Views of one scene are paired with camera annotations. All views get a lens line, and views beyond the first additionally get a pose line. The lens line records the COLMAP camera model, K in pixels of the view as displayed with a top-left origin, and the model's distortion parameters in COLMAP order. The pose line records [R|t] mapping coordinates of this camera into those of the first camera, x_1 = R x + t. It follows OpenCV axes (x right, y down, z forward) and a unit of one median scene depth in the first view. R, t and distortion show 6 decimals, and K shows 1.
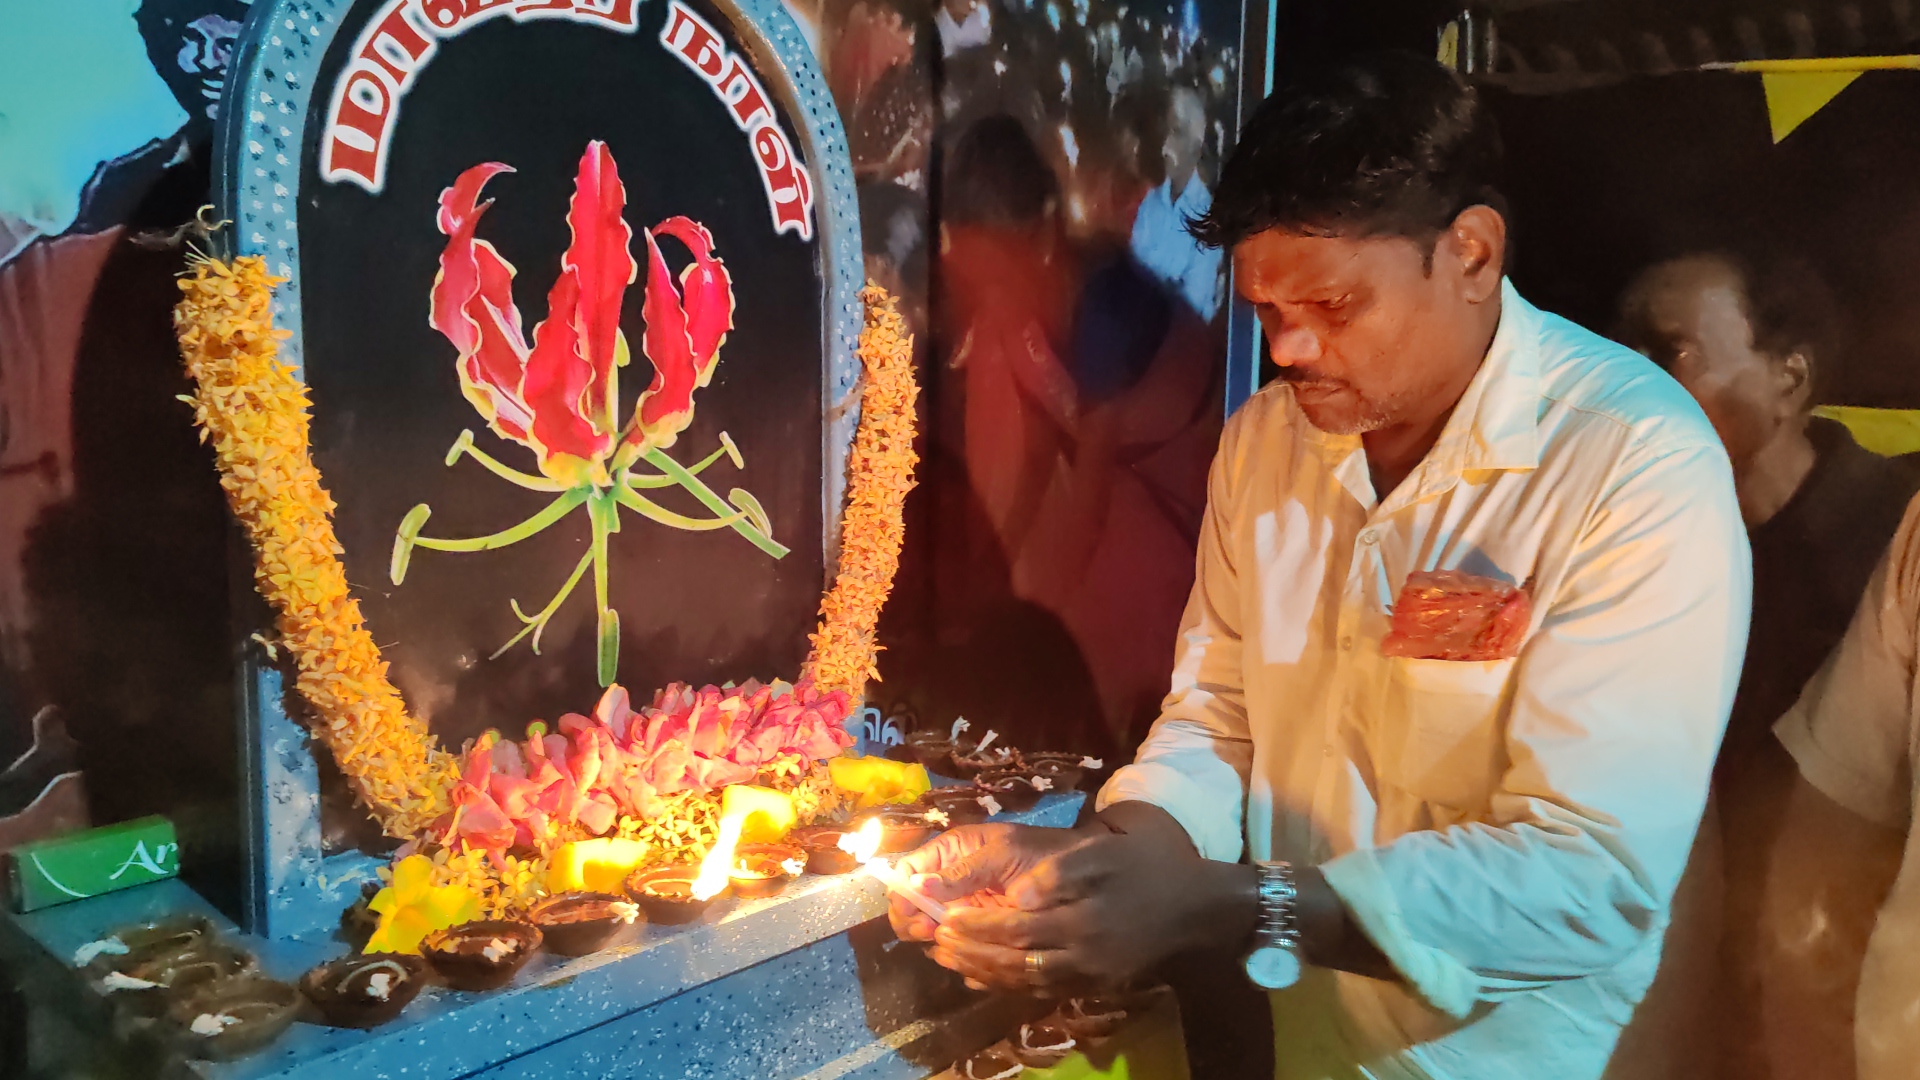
lens RADIAL K [[1400.3, 0, 963.3], [0, 1400.3, 531.3], [0, 0, 1]] dist [0.023613, -0.023601]
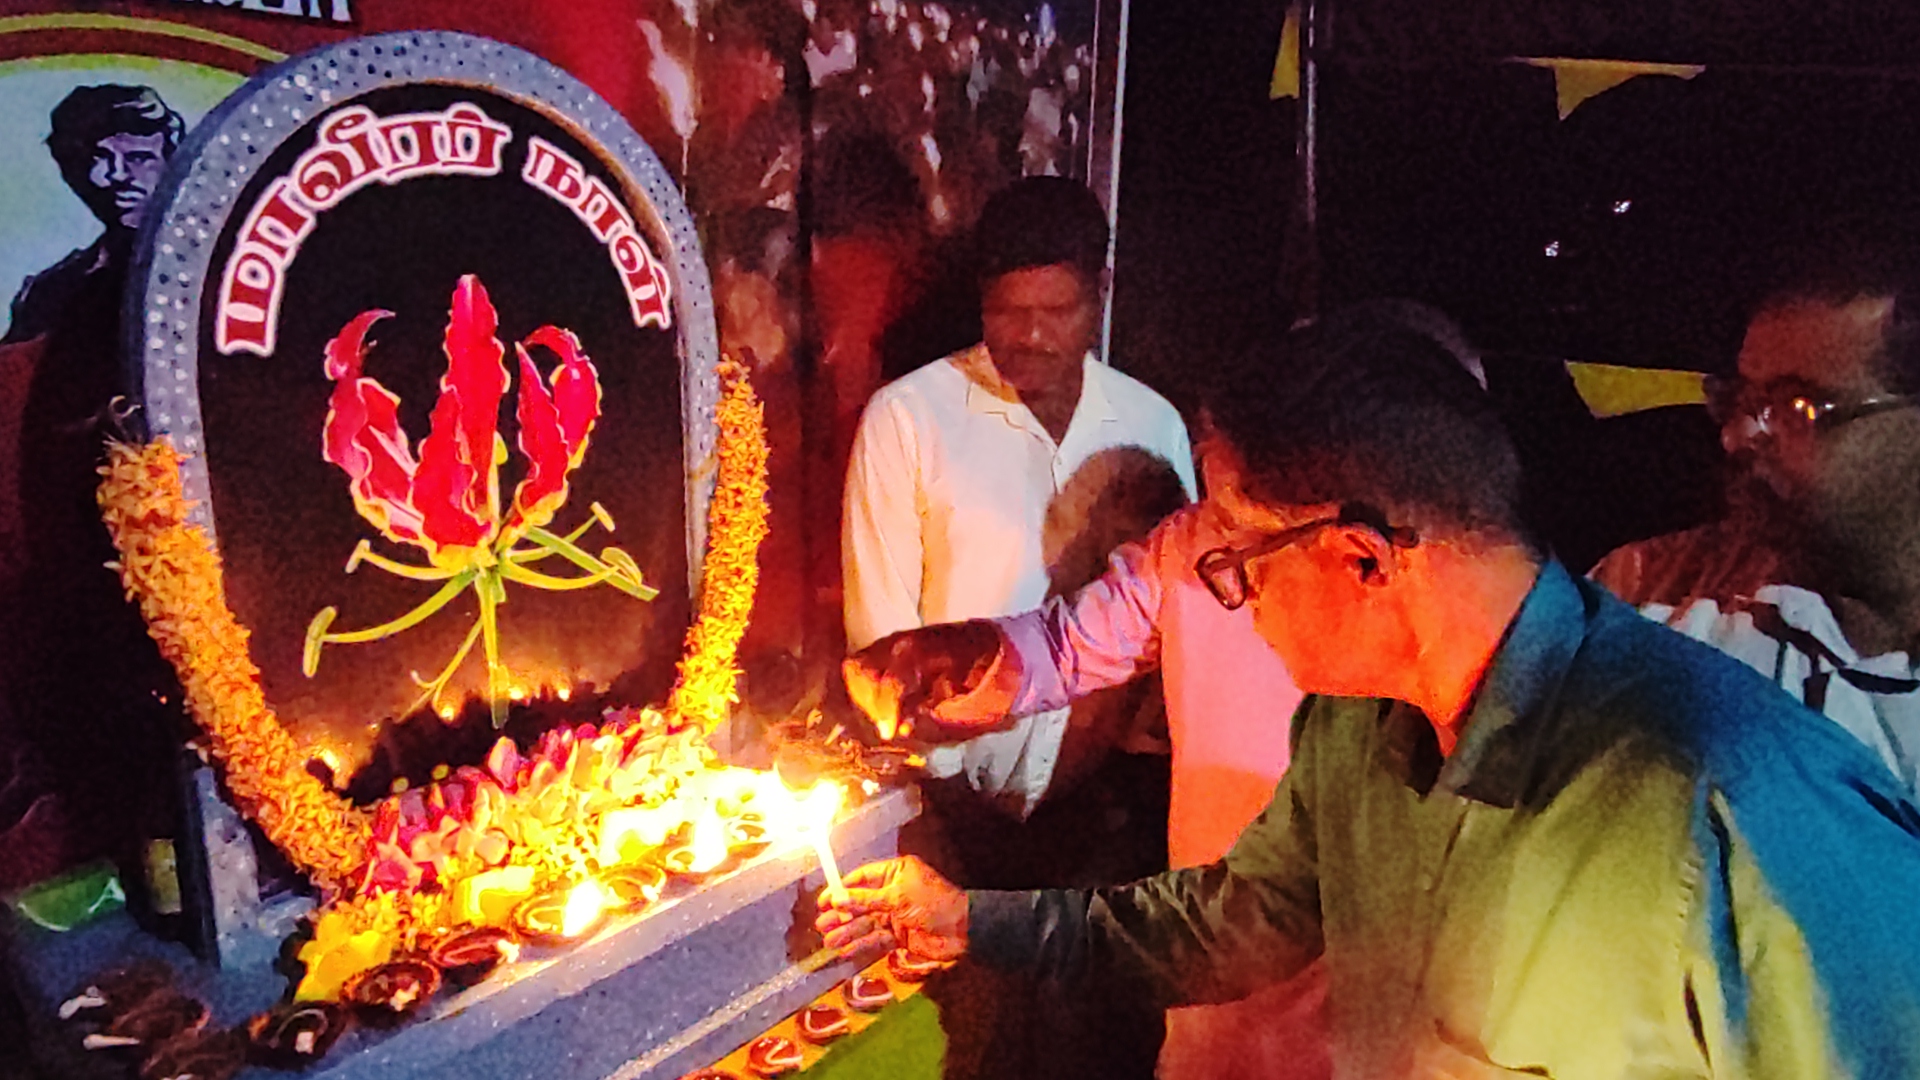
lens RADIAL K [[1277.6, 0, 972.4], [0, 1277.6, 529.4], [0, 0, 1]] dist [-0.001205, -0.007907]
pose [[0.998423, -0.005254, 0.055884, 0.088926], [-0.002196, 0.991191, 0.132425, -0.202572], [-0.056088, -0.132339, 0.989616, -0.083352]]
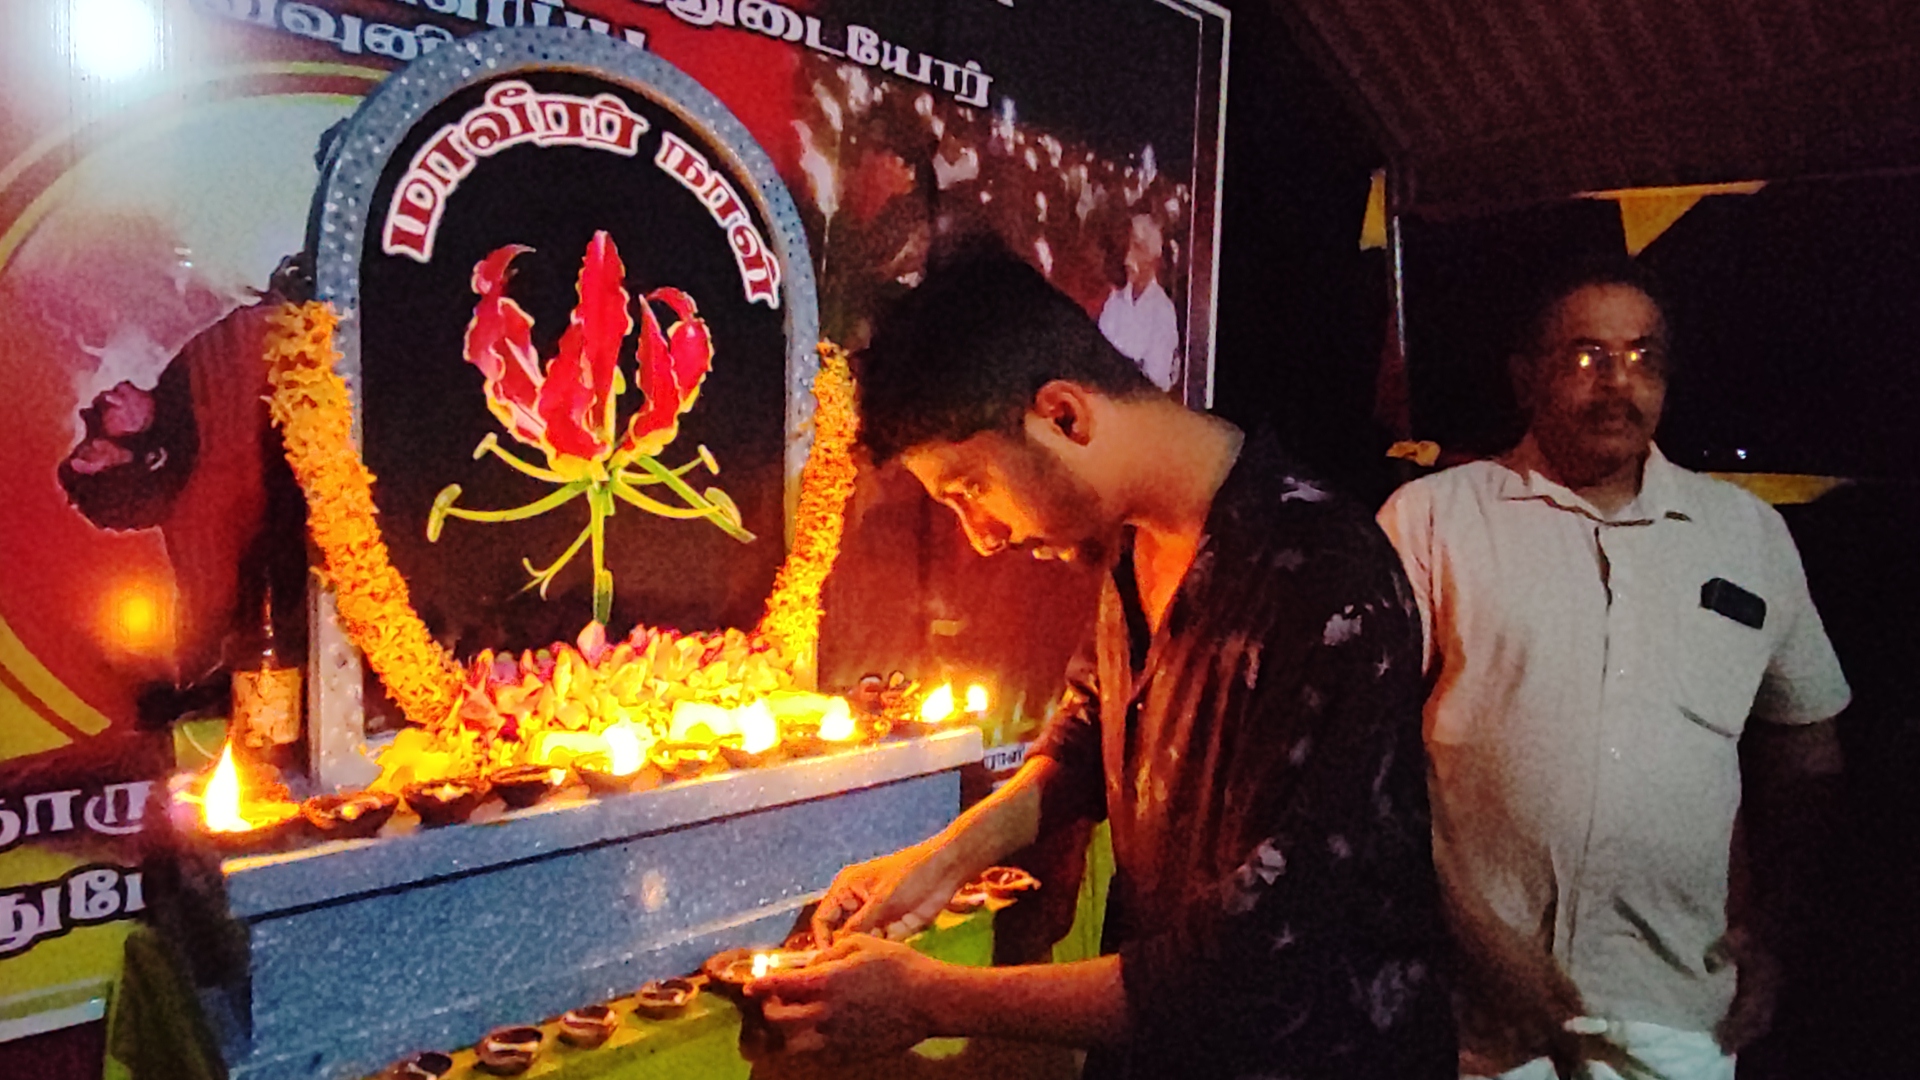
lens RADIAL K [[1084.8, 0, 967.4], [0, 1084.8, 530.7], [0, 0, 1]] dist [-0.007961, 0.001176]
pose [[0.994093, 0.014896, -0.107502, 0.209696], [-0.020194, 0.998625, -0.048368, 0.059739], [0.106633, 0.050253, 0.993028, -0.010436]]
